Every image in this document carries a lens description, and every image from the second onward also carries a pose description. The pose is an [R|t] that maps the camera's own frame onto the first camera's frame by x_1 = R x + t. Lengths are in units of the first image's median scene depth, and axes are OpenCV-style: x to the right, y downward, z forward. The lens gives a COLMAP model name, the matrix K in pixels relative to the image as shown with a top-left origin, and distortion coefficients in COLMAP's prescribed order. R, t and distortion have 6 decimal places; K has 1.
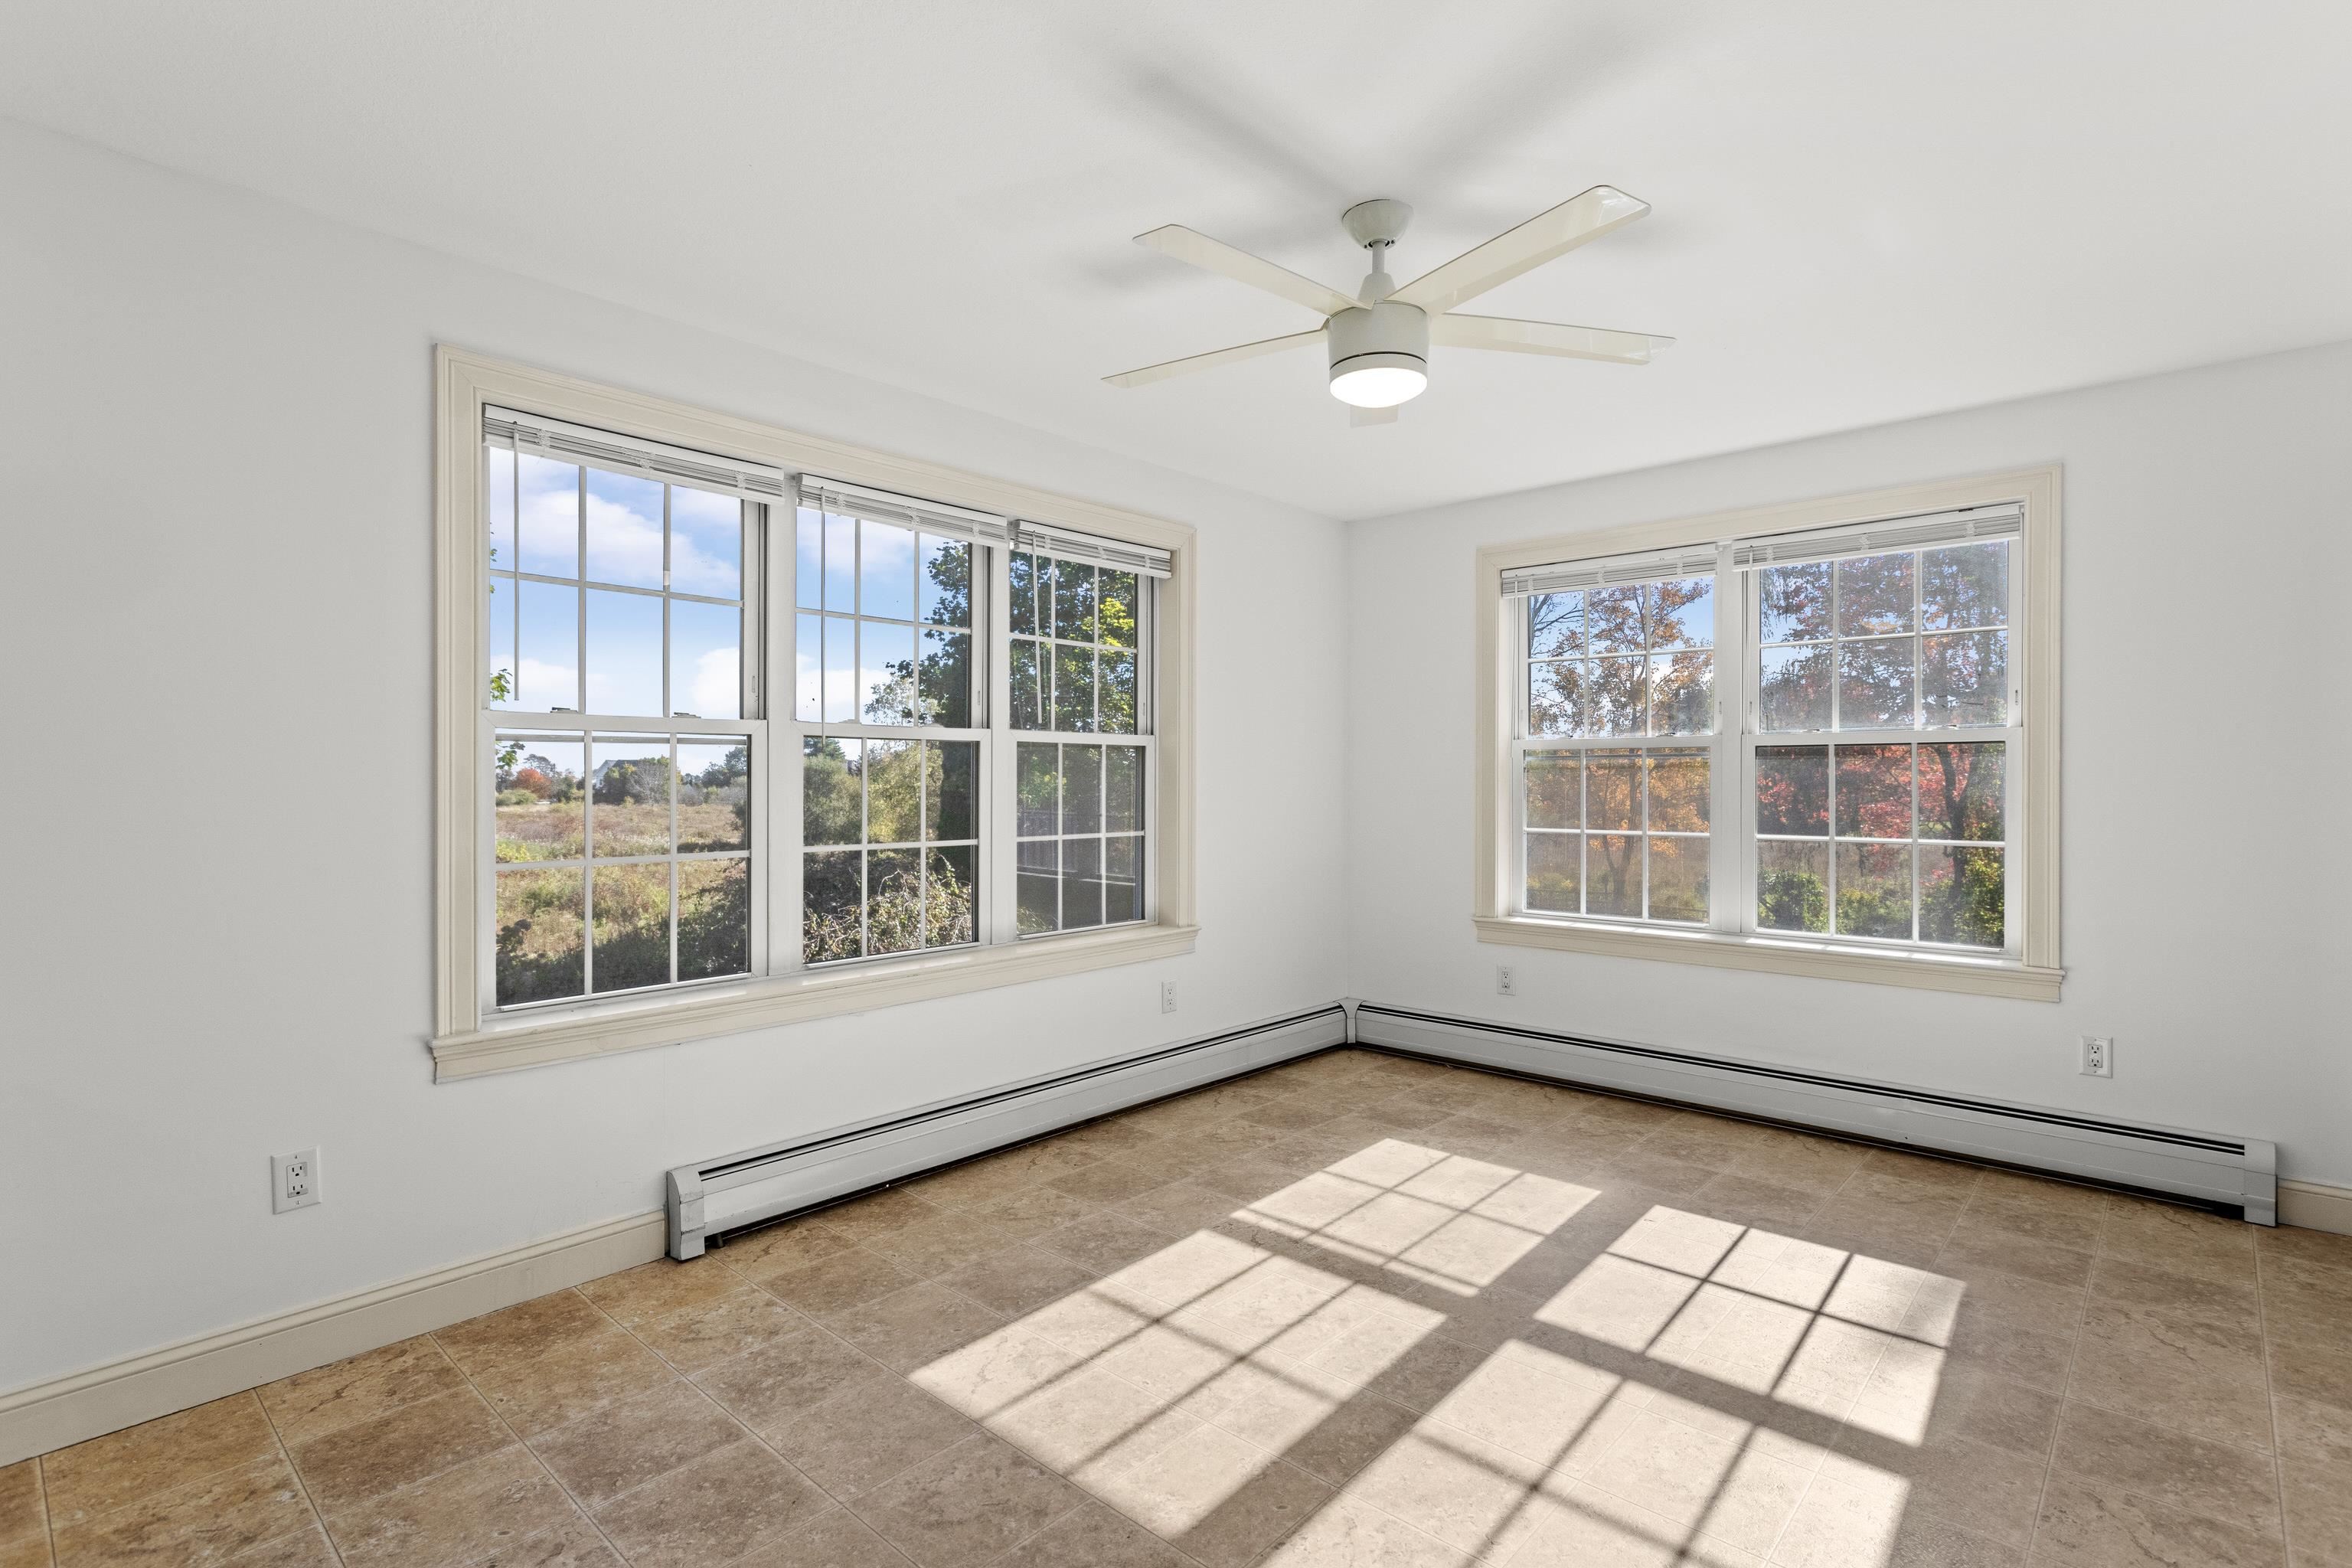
lens RADIAL K [[1113.6, 0, 1199.4], [0, 1113.6, 792.4], [0, 0, 1]] dist [-0.002298, 0.000841]
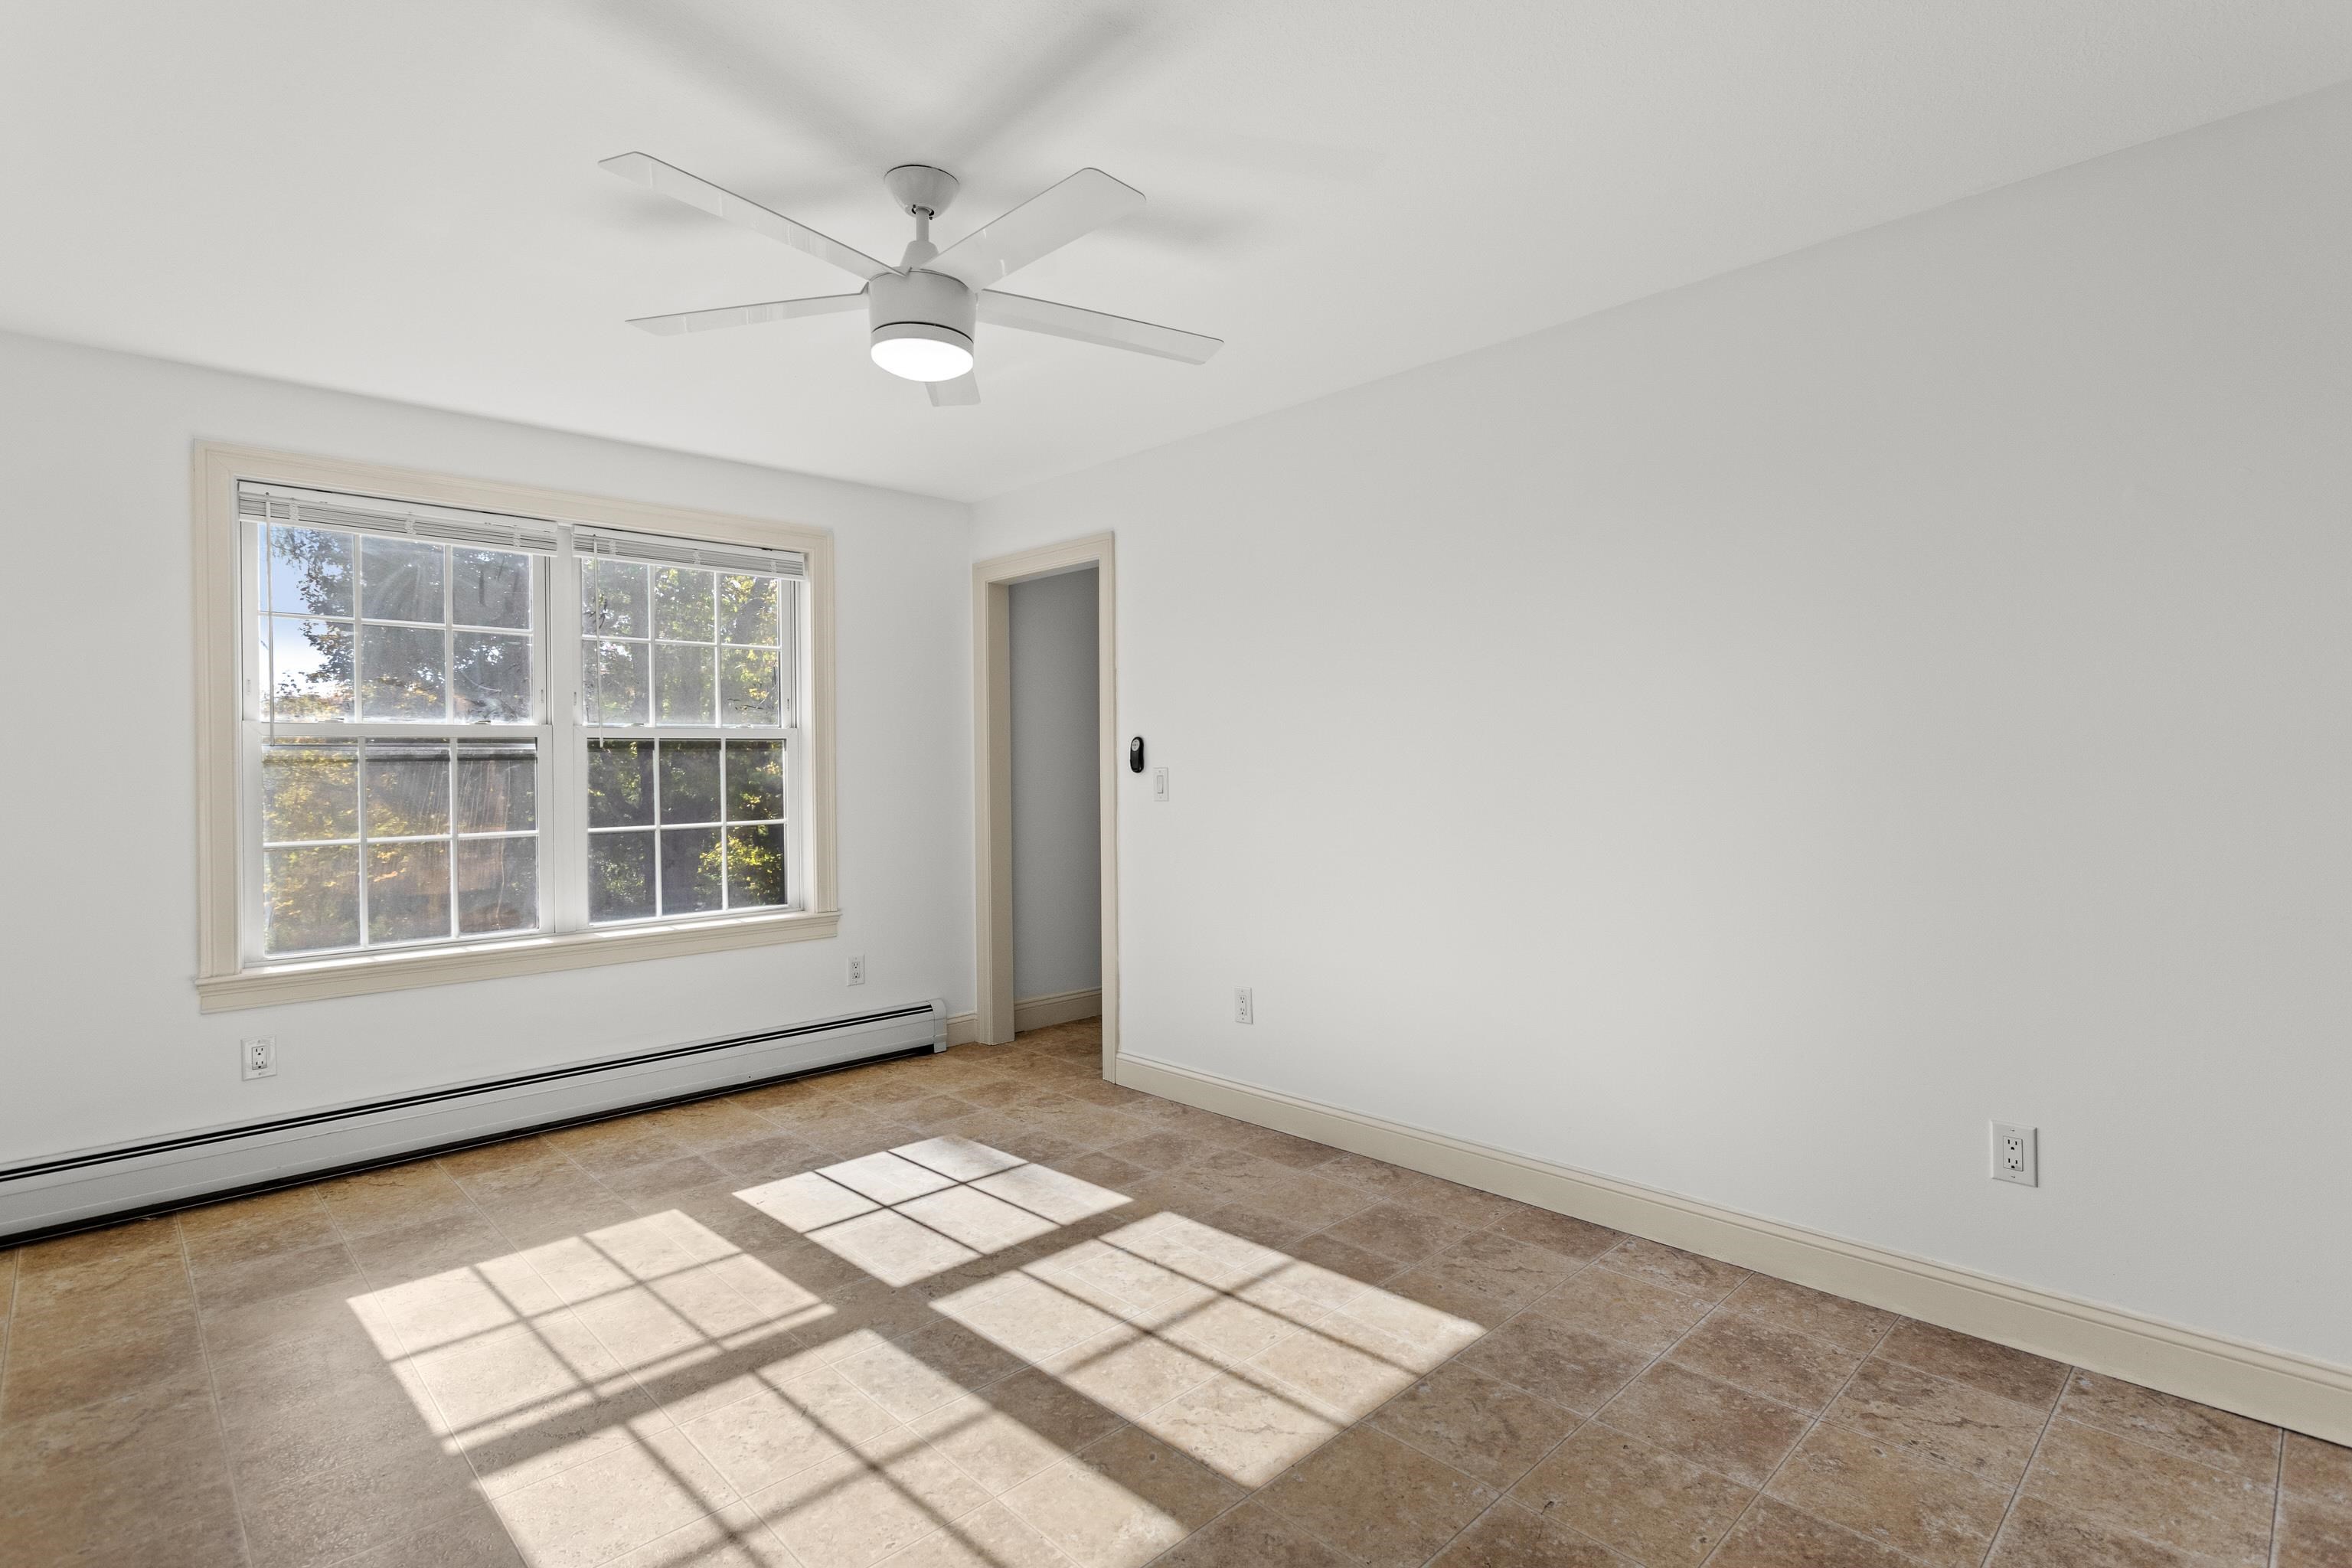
lens RADIAL K [[1129.7, 0, 1173.0], [0, 1129.7, 761.7], [0, 0, 1]] dist [0.012787, 0.000467]
pose [[0.080544, 0.001832, 0.996749, -0.545776], [0.021444, 0.999764, -0.003571, -0.006952], [-0.996520, 0.021662, 0.080485, 0.480748]]
